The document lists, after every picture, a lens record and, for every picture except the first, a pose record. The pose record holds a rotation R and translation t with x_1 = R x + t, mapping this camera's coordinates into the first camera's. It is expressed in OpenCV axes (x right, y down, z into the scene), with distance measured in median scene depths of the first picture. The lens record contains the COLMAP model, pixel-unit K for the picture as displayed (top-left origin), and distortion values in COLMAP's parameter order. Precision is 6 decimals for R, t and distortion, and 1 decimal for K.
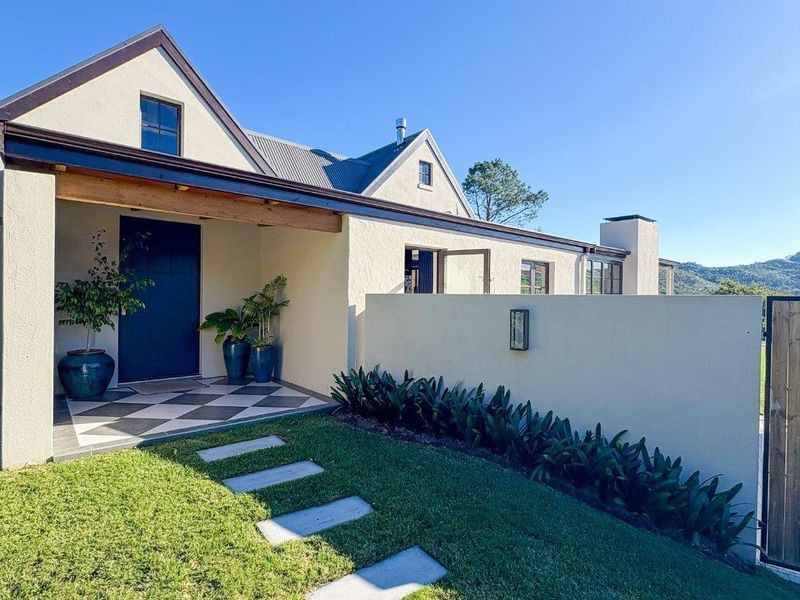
lens RADIAL K [[321.7, 0, 397.9], [0, 321.7, 298.8], [0, 0, 1]] dist [-0.002234, -0.000543]
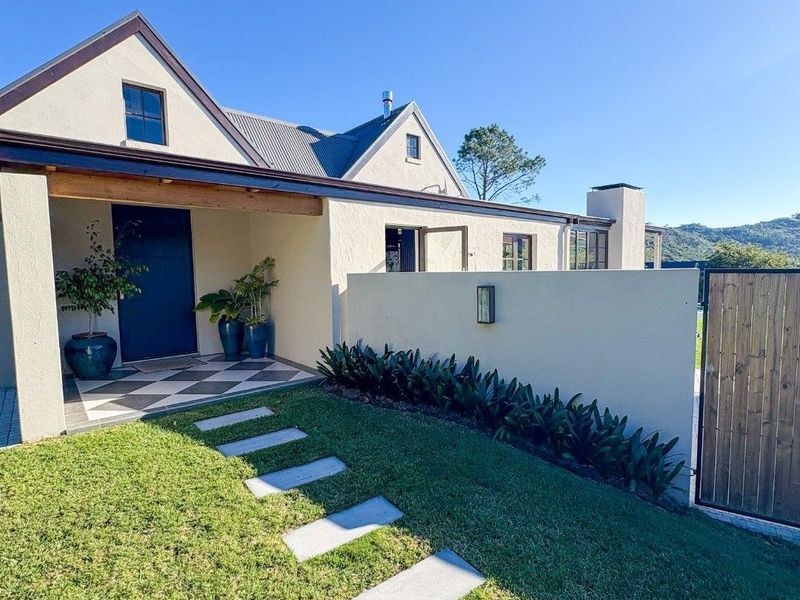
lens RADIAL K [[324.3, 0, 400.2], [0, 324.3, 286.1], [0, 0, 1]] dist [-0.003105, -0.000199]
pose [[0.999580, -0.028654, -0.004306, 0.083433], [0.028846, 0.998107, 0.054319, -0.029132], [0.002741, -0.054421, 0.998514, -0.073227]]
